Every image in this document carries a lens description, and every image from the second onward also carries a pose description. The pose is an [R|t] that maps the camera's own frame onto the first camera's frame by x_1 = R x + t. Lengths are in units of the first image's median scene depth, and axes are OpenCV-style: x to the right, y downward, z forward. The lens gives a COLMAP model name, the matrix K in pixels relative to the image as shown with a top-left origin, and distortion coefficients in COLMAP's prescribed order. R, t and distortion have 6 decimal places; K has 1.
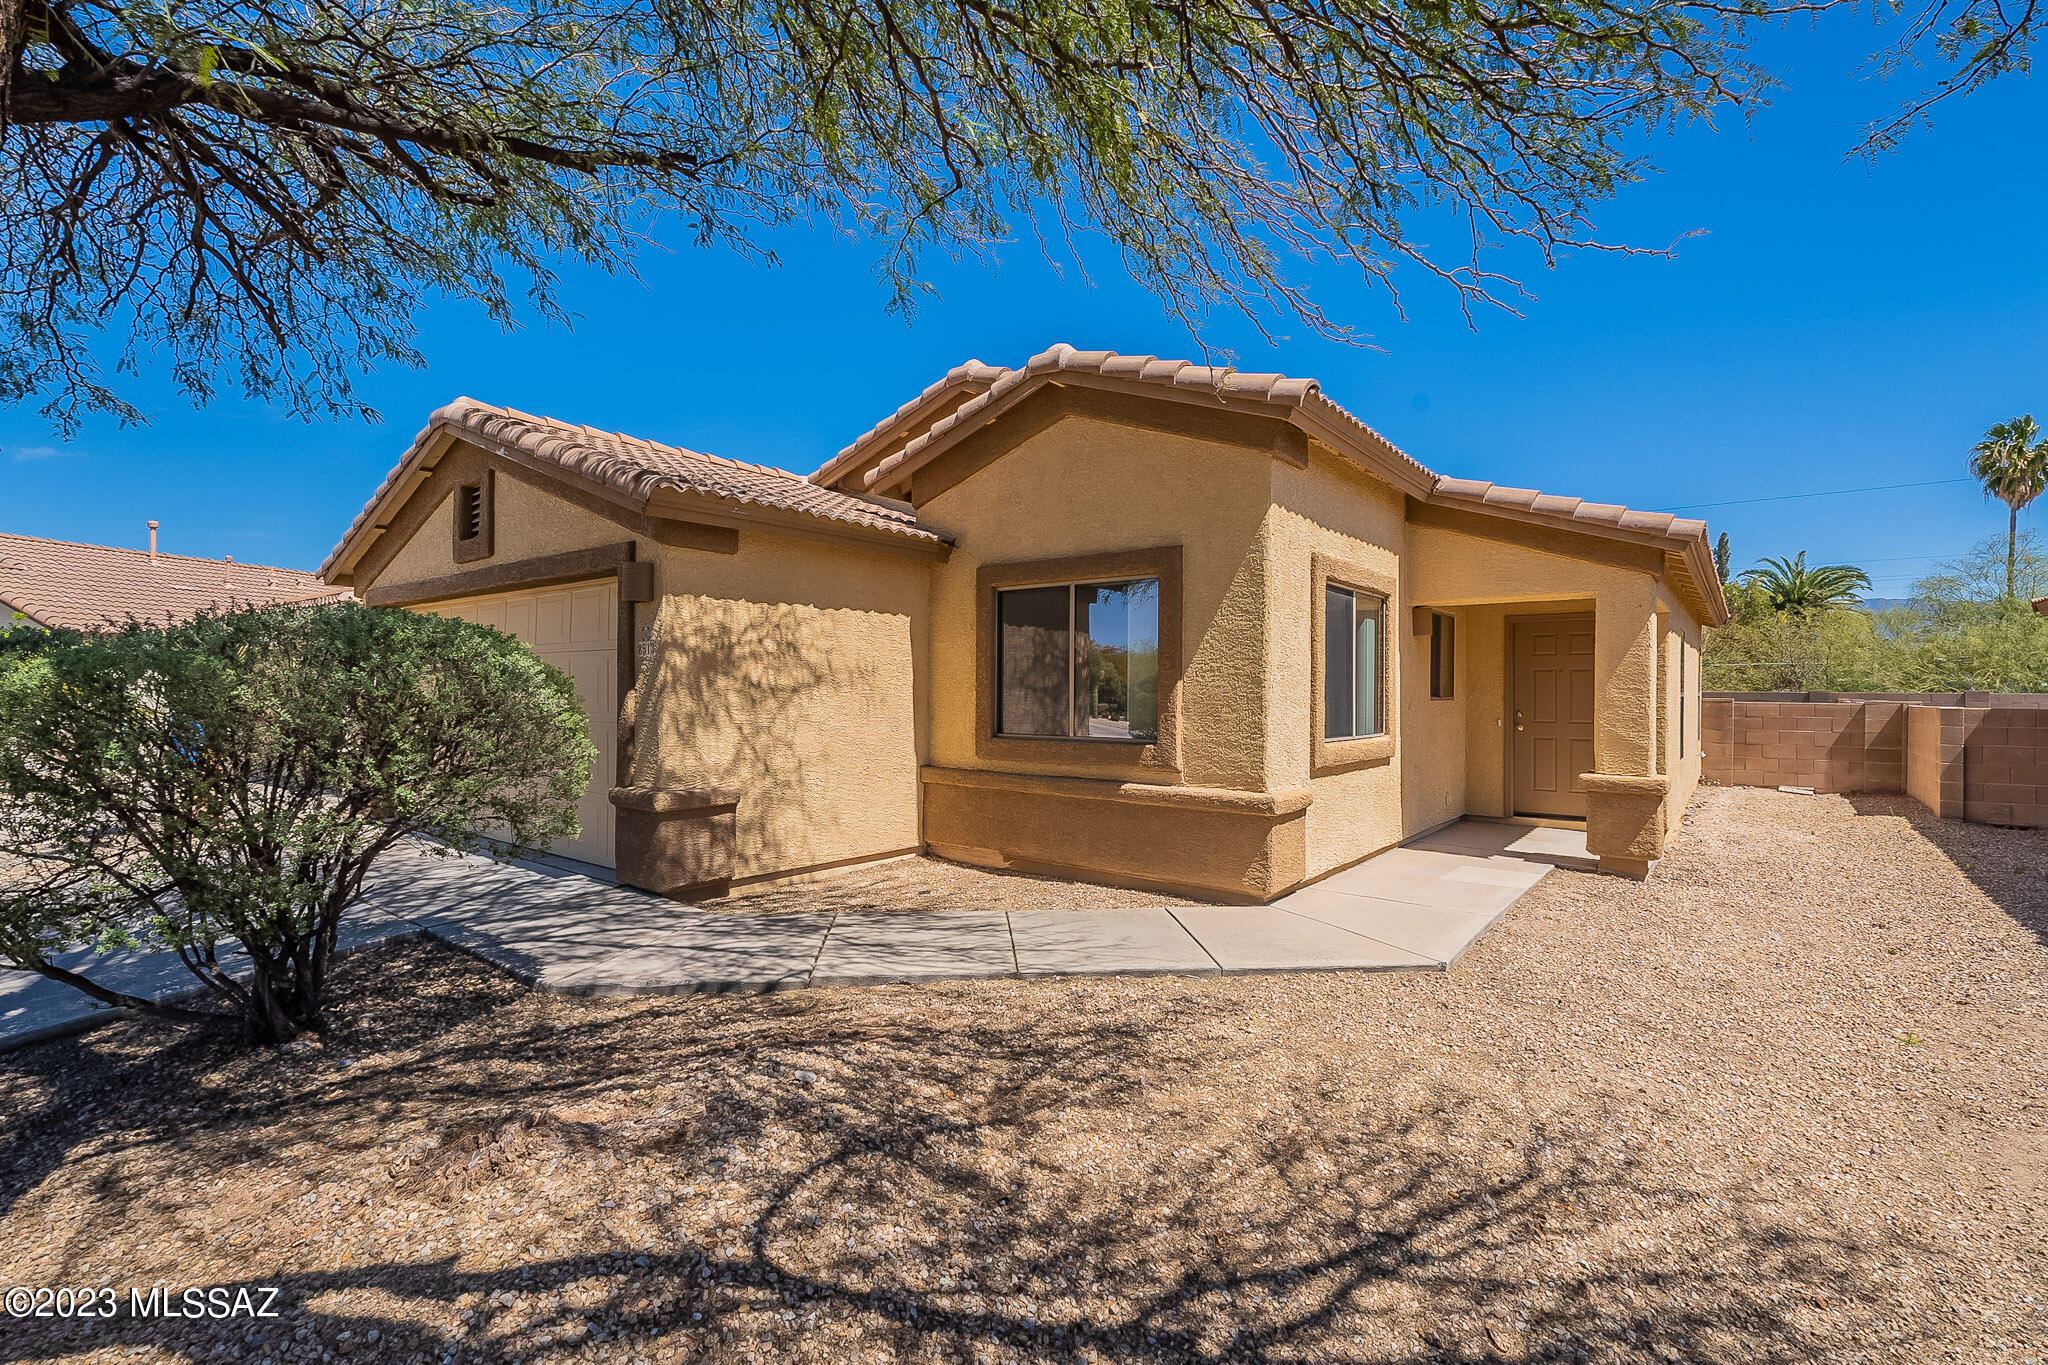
lens RADIAL K [[912.4, 0, 1019.1], [0, 912.4, 682.5], [0, 0, 1]] dist [-0.003273, -0.000157]
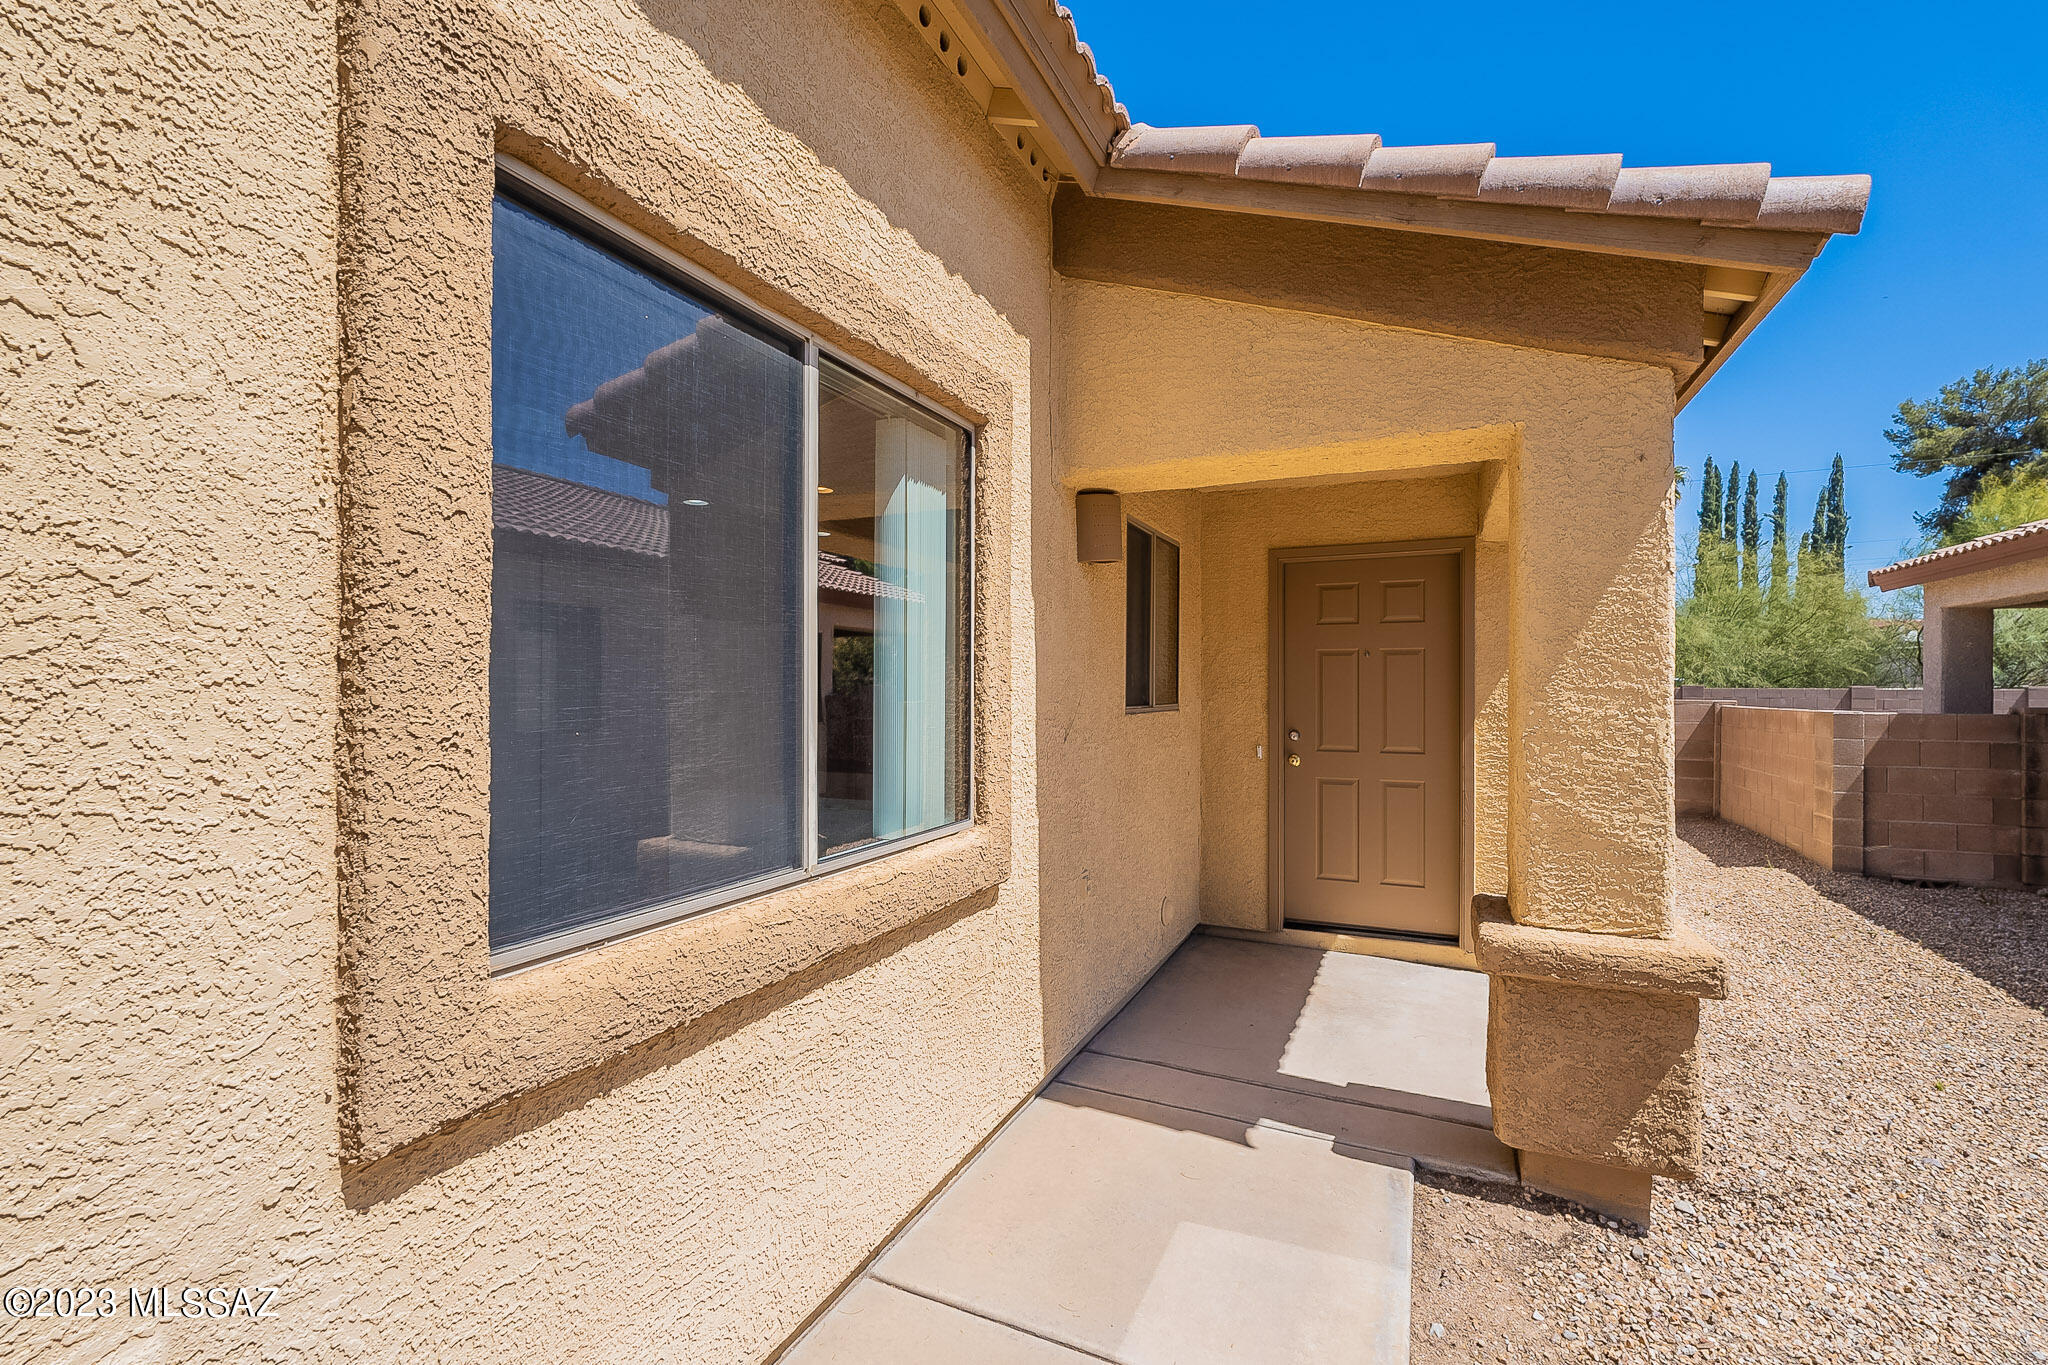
lens RADIAL K [[891.8, 0, 1020.8], [0, 891.8, 685.1], [0, 0, 1]] dist [-0.007702, 0.000212]
pose [[0.970444, -0.003389, 0.241303, 0.297338], [0.001792, 0.999975, 0.006838, 0.001730], [-0.241320, -0.006204, 0.970426, 0.590192]]
